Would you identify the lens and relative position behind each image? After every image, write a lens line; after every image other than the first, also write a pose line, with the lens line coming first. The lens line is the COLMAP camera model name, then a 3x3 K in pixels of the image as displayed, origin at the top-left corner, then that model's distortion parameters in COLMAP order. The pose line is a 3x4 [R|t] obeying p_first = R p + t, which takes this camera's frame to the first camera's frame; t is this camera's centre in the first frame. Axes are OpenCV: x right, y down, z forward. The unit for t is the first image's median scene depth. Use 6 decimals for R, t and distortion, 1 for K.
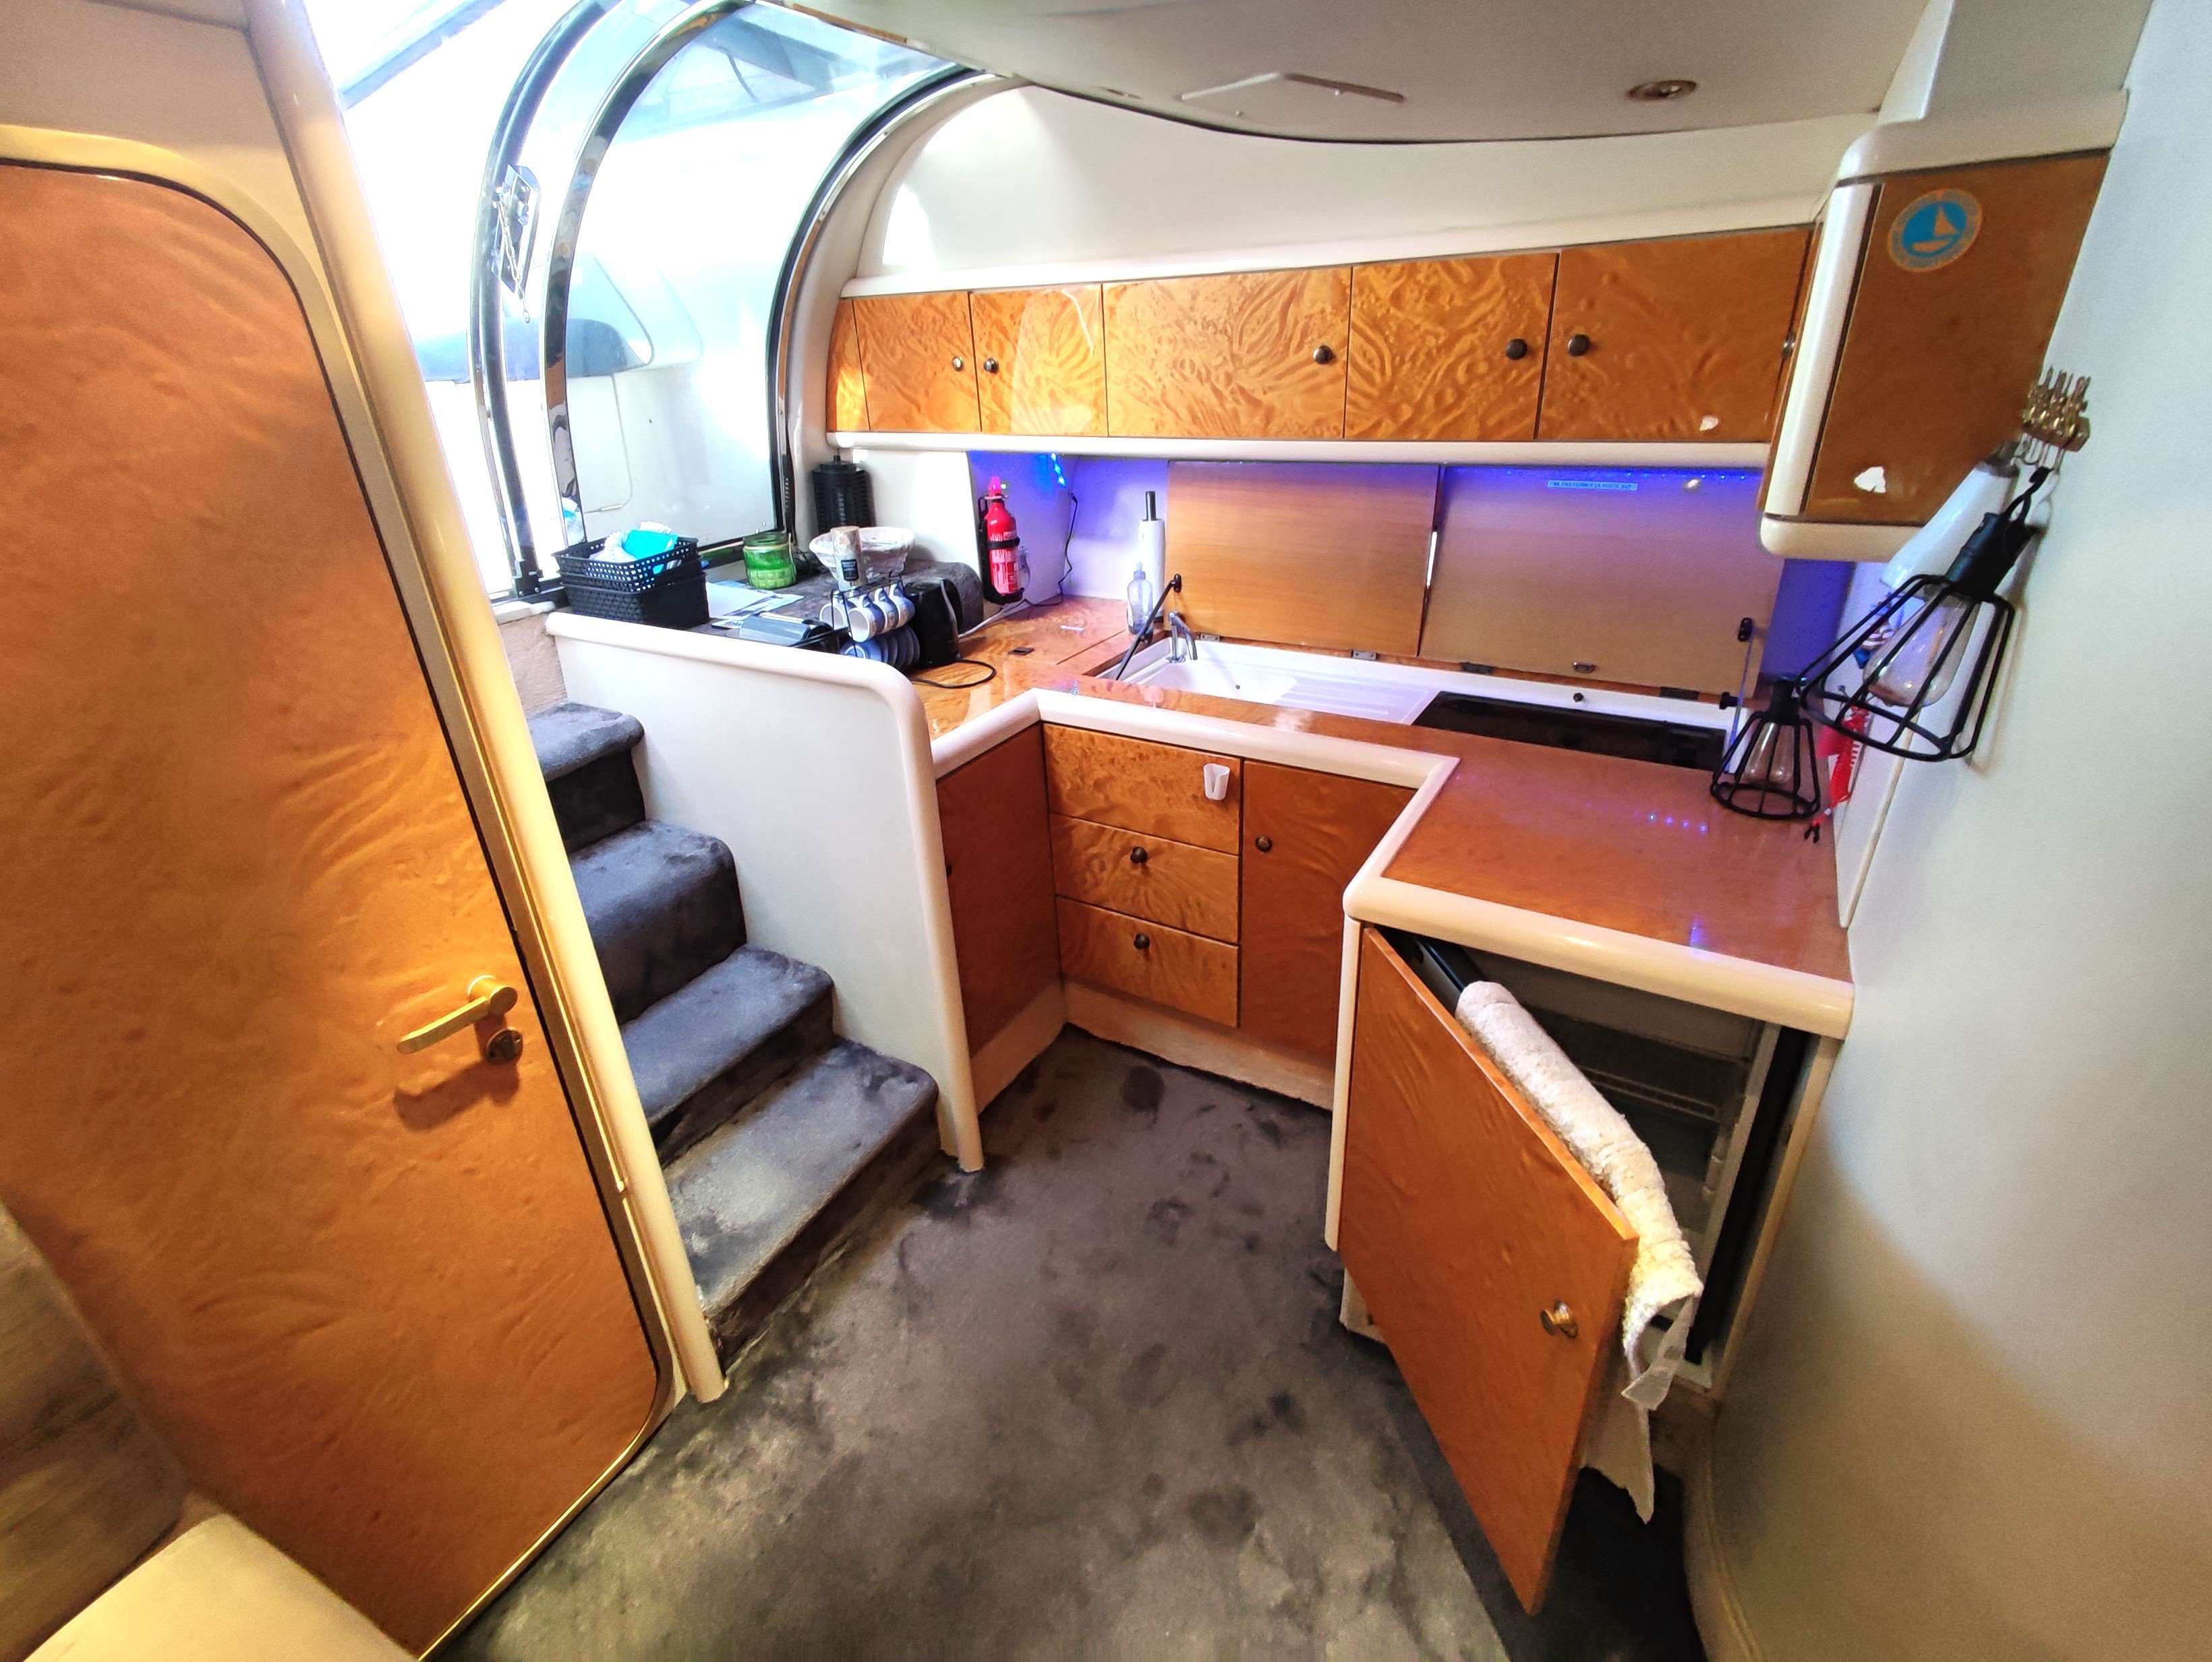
lens RADIAL K [[1025.6, 0, 1109.2], [0, 1025.6, 832.3], [0, 0, 1]] dist [-0.001514, -0.005848]
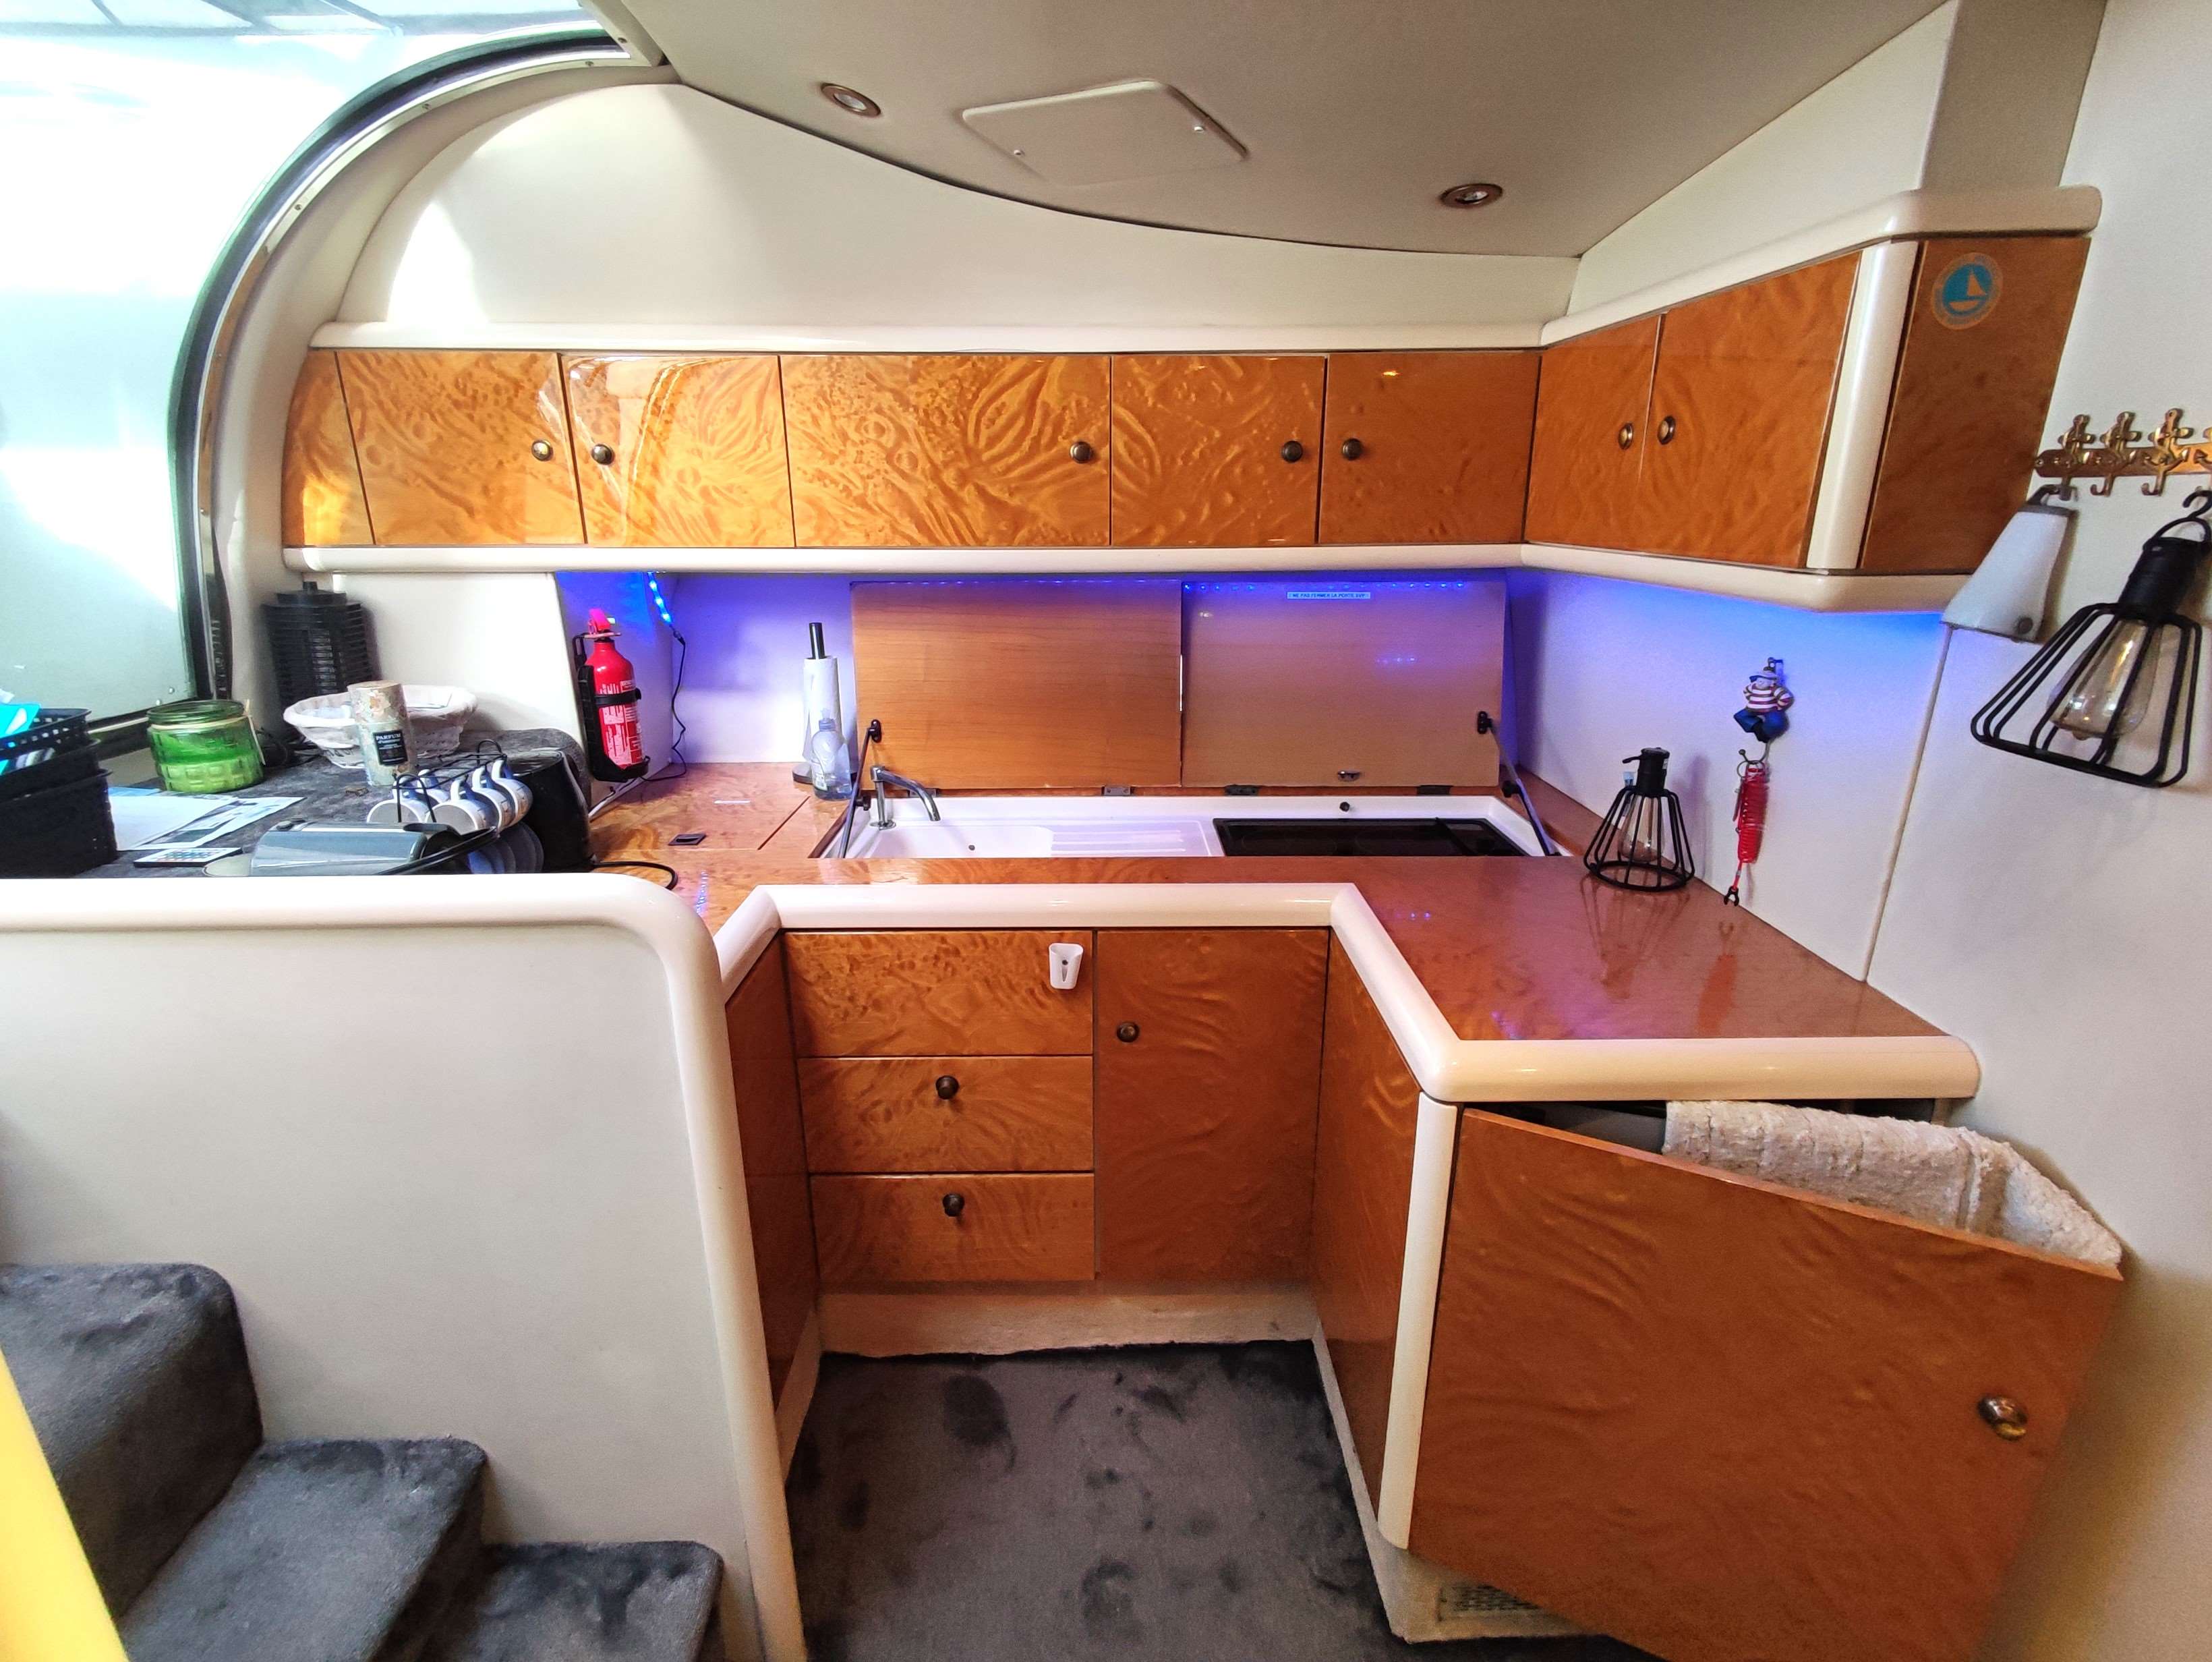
lens RADIAL K [[1023.4, 0, 1107.7], [0, 1023.4, 815.1], [0, 0, 1]] dist [-0.001169, -0.000178]
pose [[0.845644, -0.119291, 0.520246, -0.229693], [0.206332, 0.971992, -0.112512, -0.060042], [-0.492254, 0.202489, 0.846572, 0.287153]]
